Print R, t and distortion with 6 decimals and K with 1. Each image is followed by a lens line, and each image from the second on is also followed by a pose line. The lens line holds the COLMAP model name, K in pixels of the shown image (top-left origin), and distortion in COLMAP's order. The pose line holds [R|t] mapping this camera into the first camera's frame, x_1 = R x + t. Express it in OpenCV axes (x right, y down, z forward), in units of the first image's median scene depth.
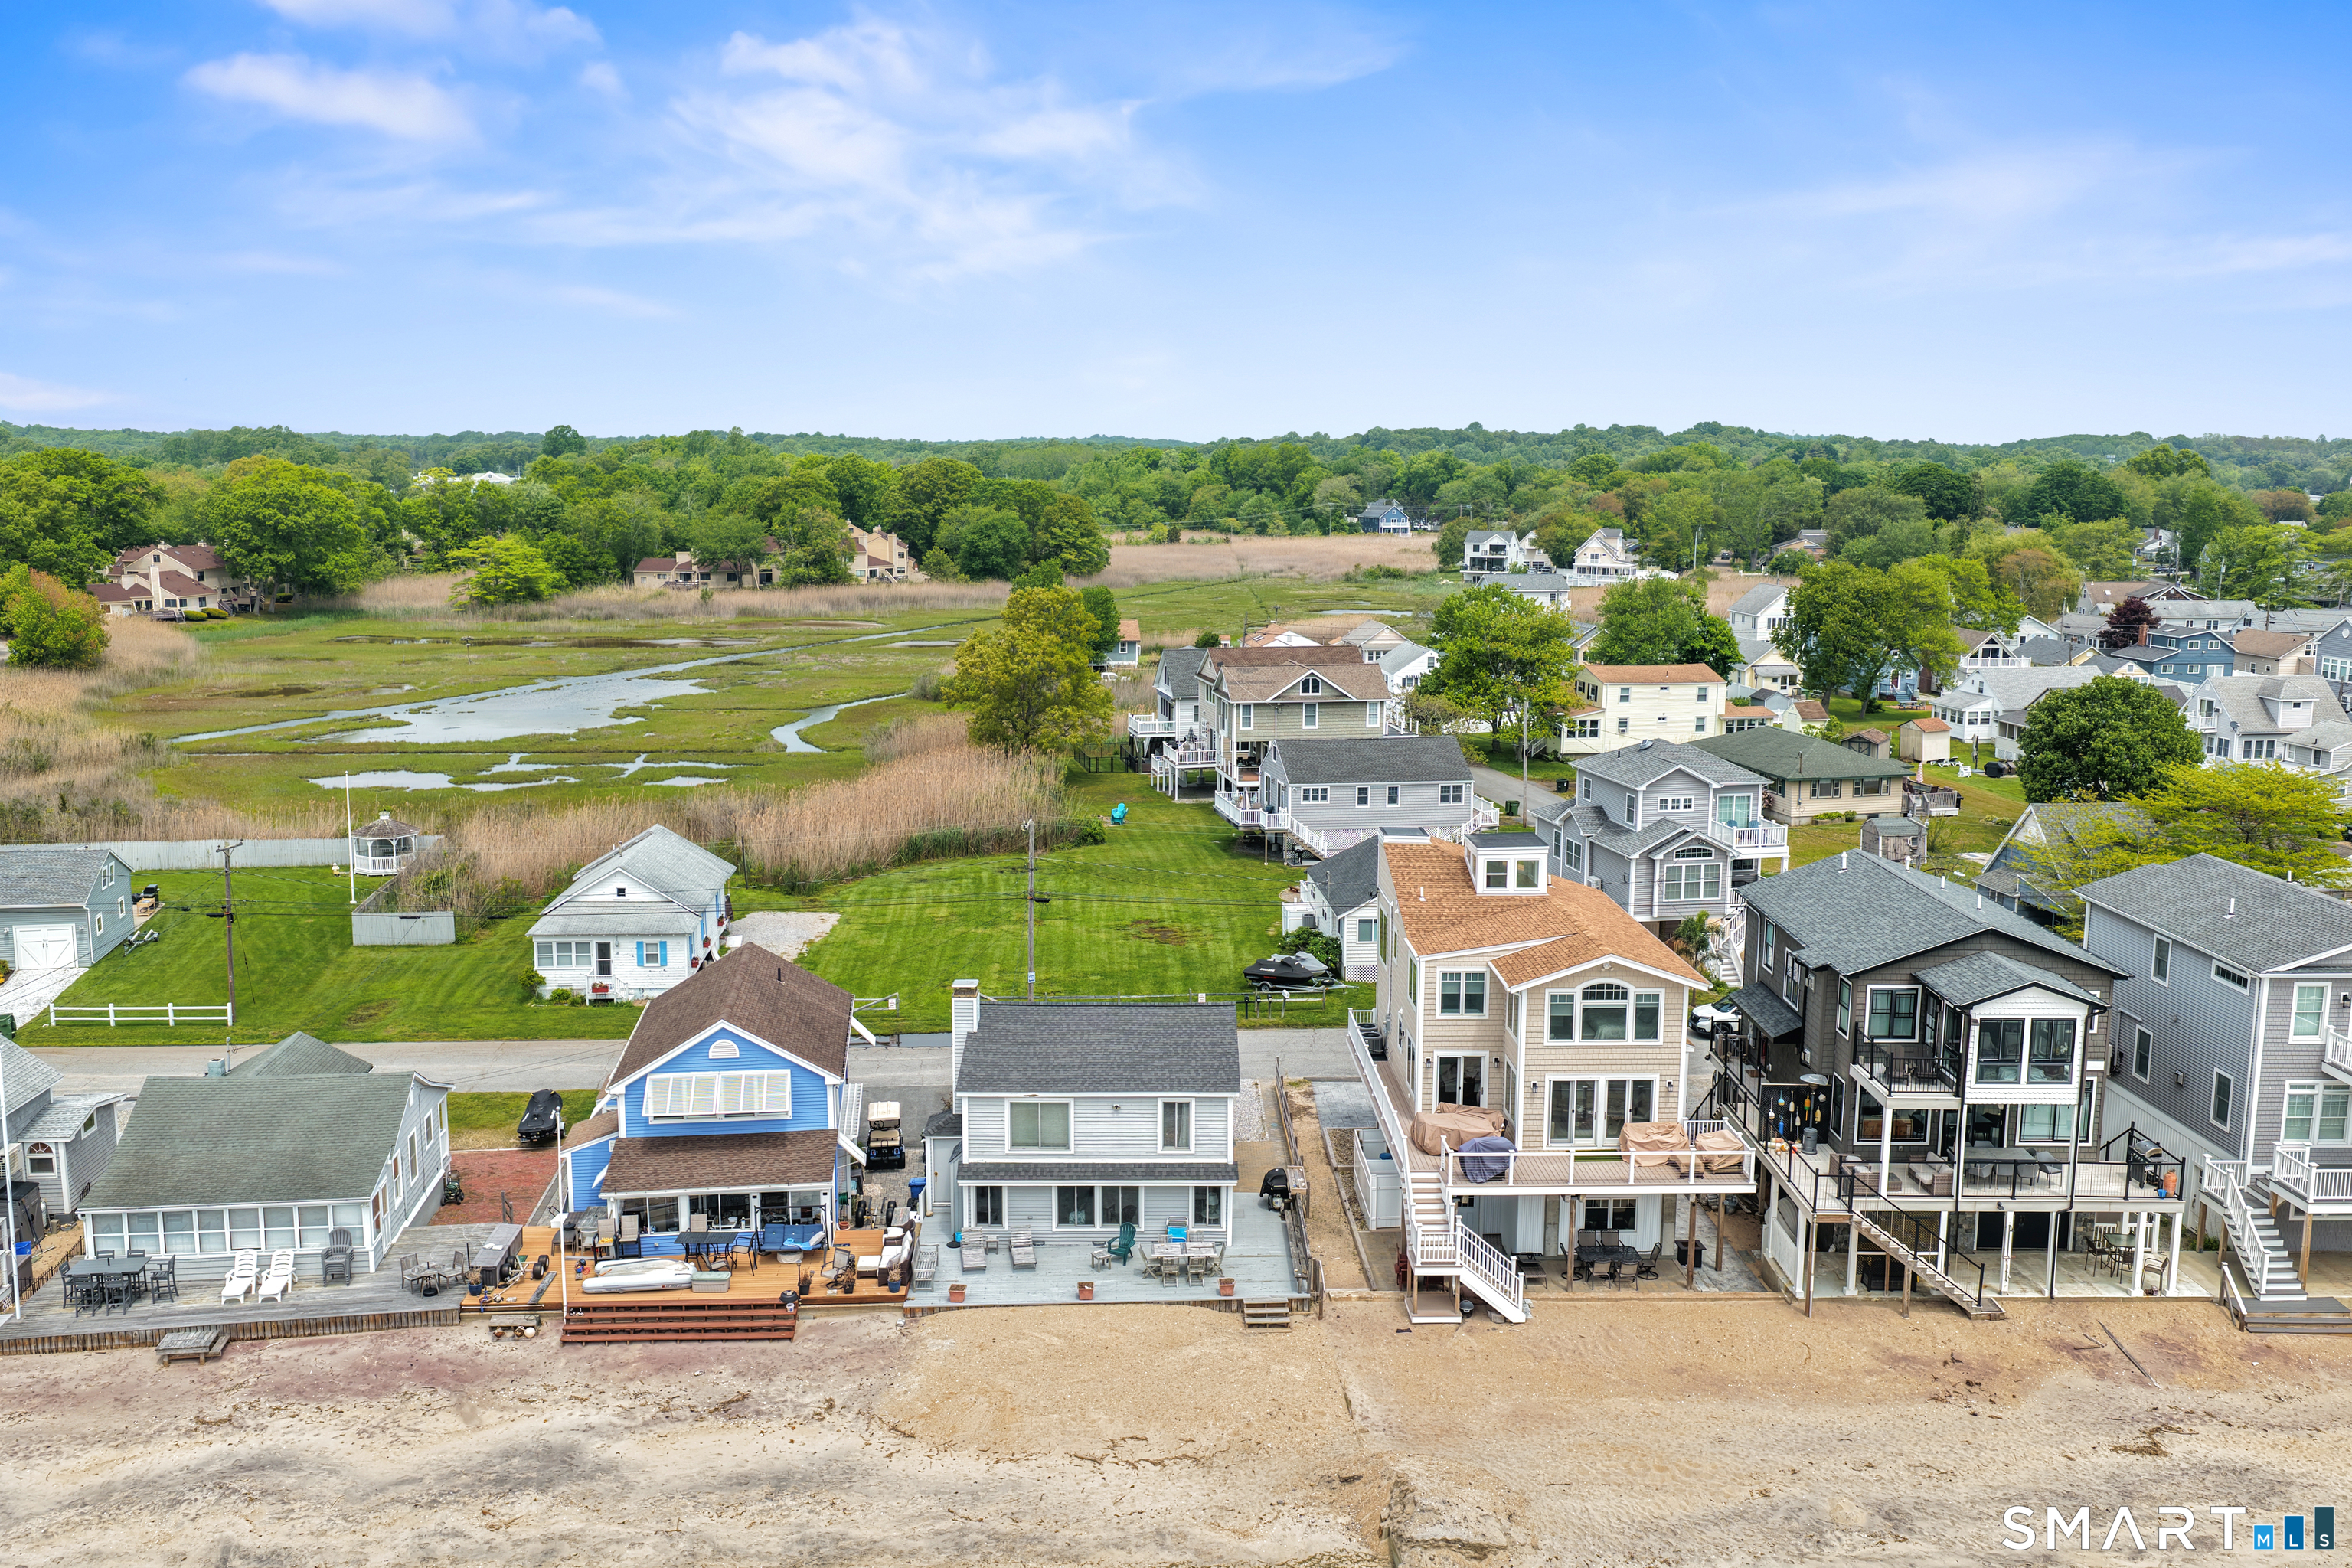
lens RADIAL K [[1986.1, 0, 1176.0], [0, 1986.1, 784.0], [0, 0, 1]] dist [-0.009015, 0.032511]
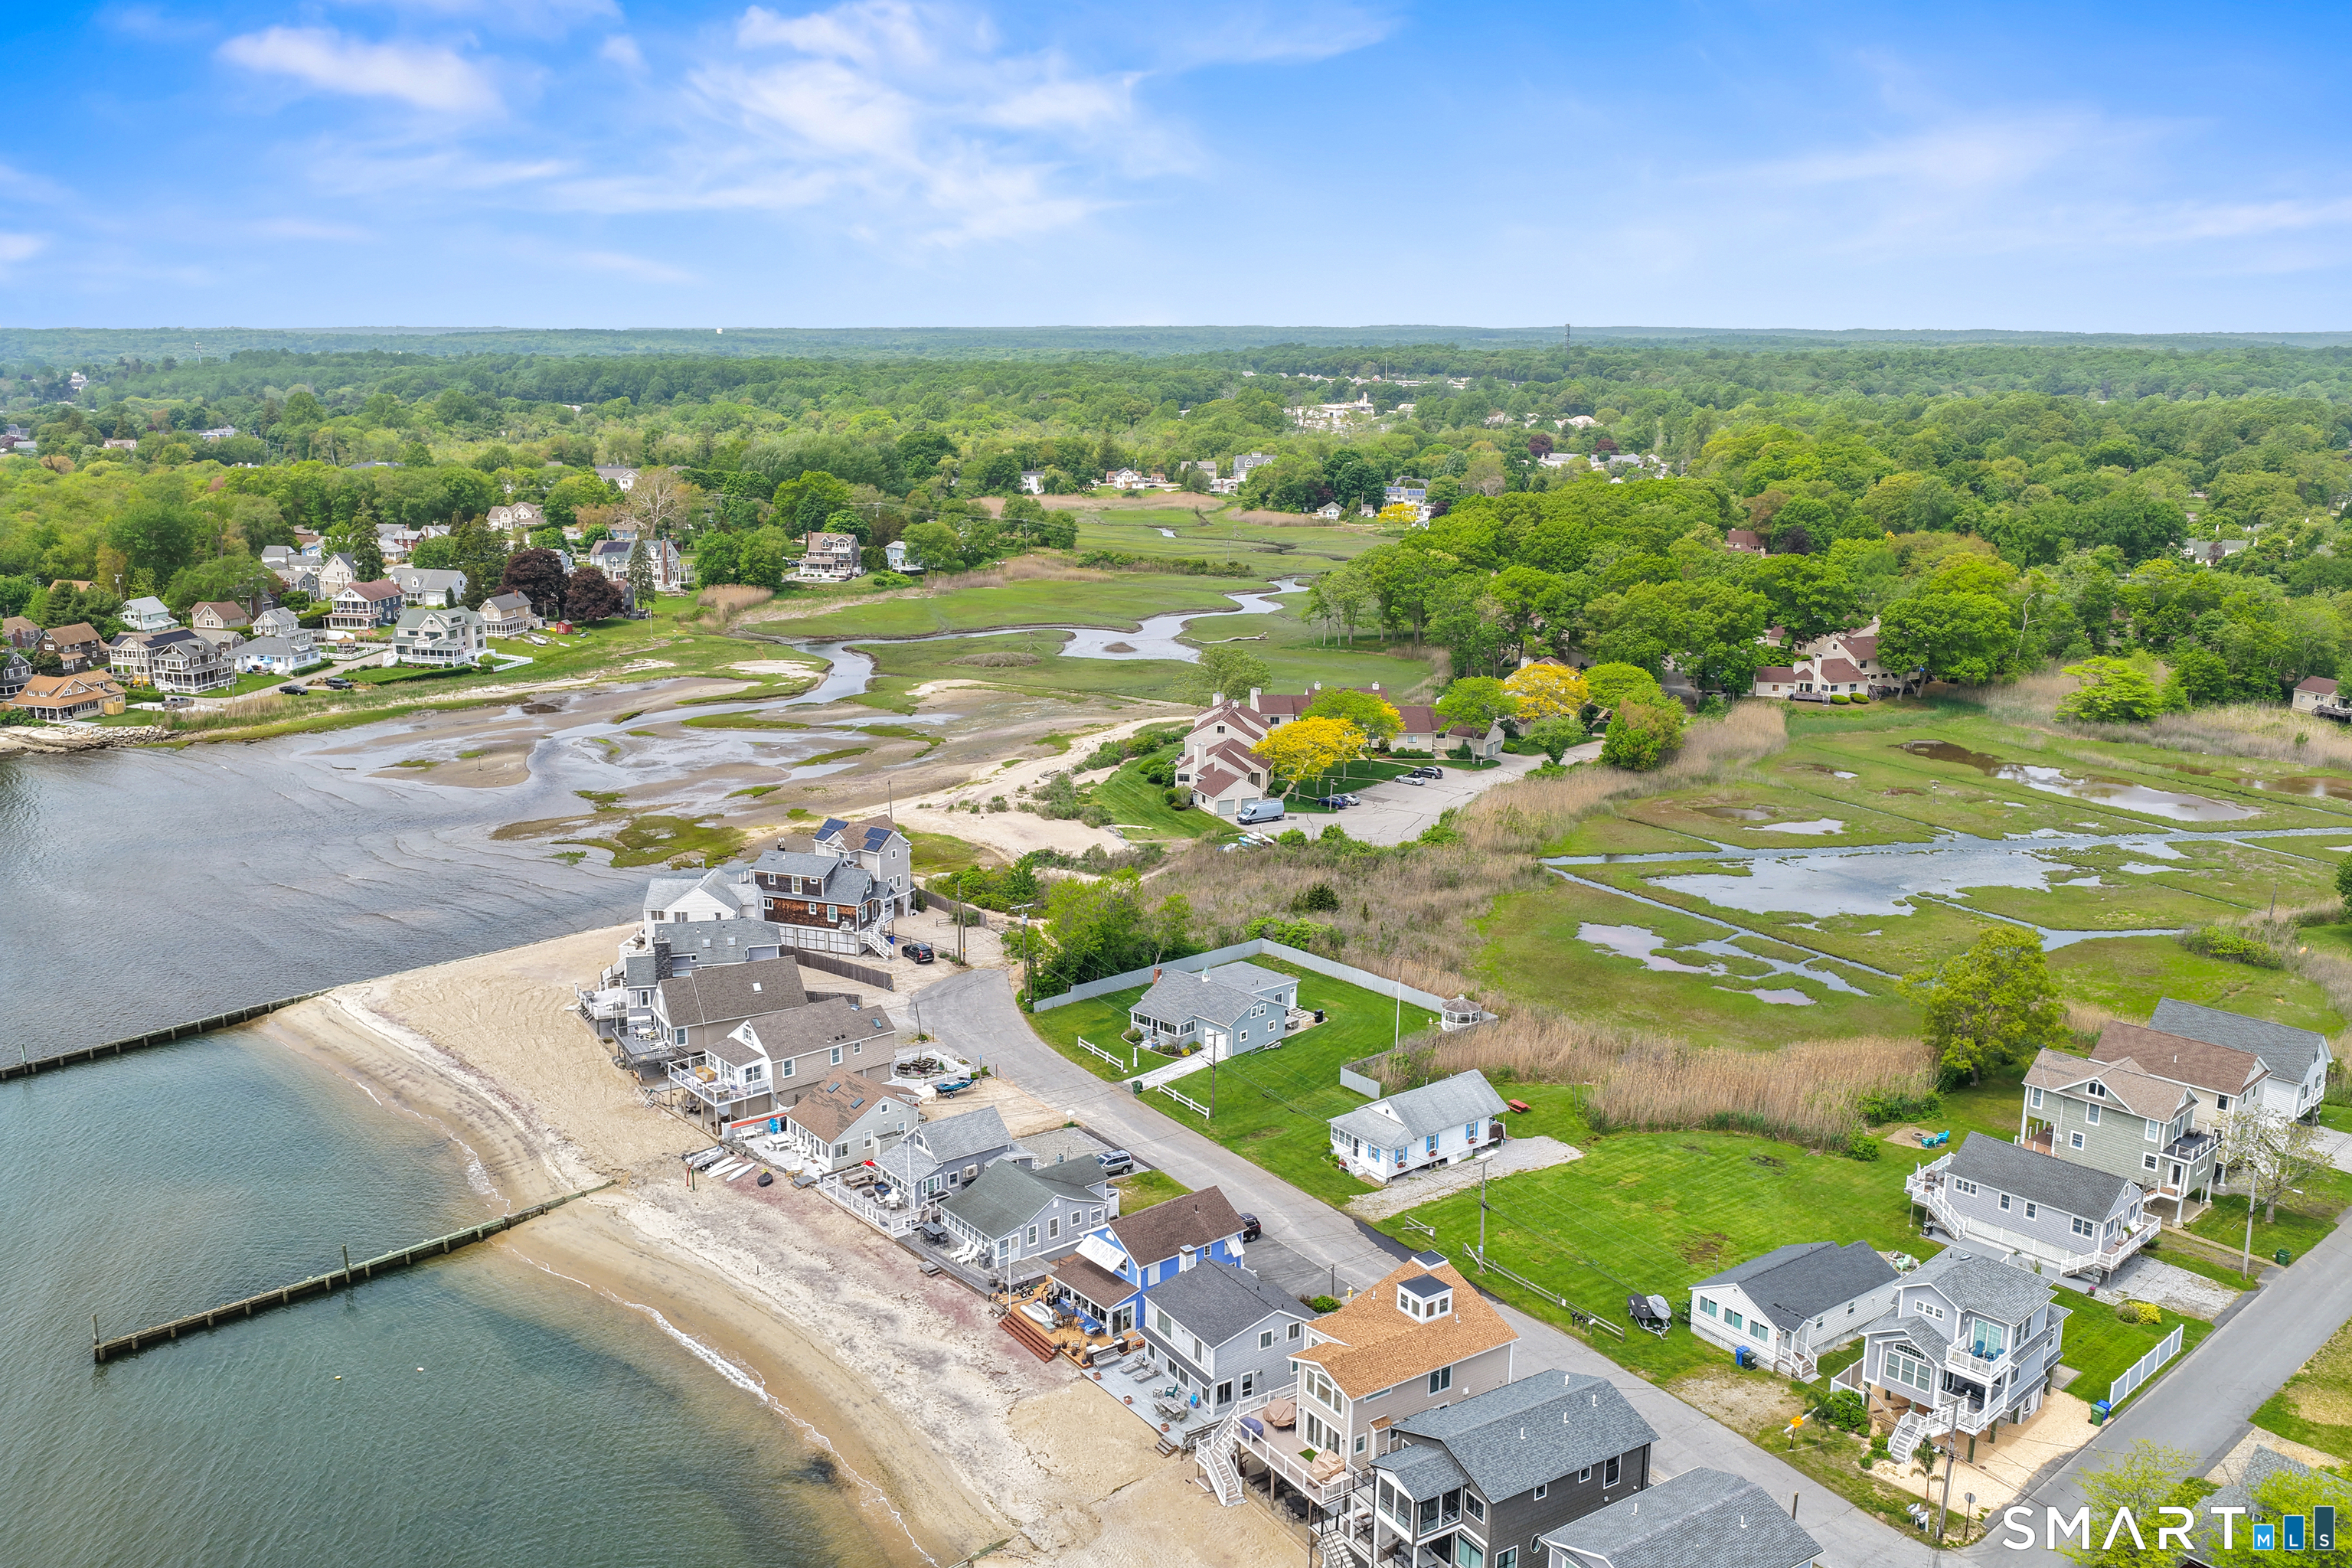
lens RADIAL K [[1961.5, 0, 1176.0], [0, 1961.5, 784.0], [0, 0, 1]] dist [-0.013776, 0.044900]
pose [[0.535030, 0.190142, -0.823158, 1.249777], [-0.141378, 0.980755, 0.134653, -0.549283], [0.832919, 0.044333, 0.551616, -0.162020]]
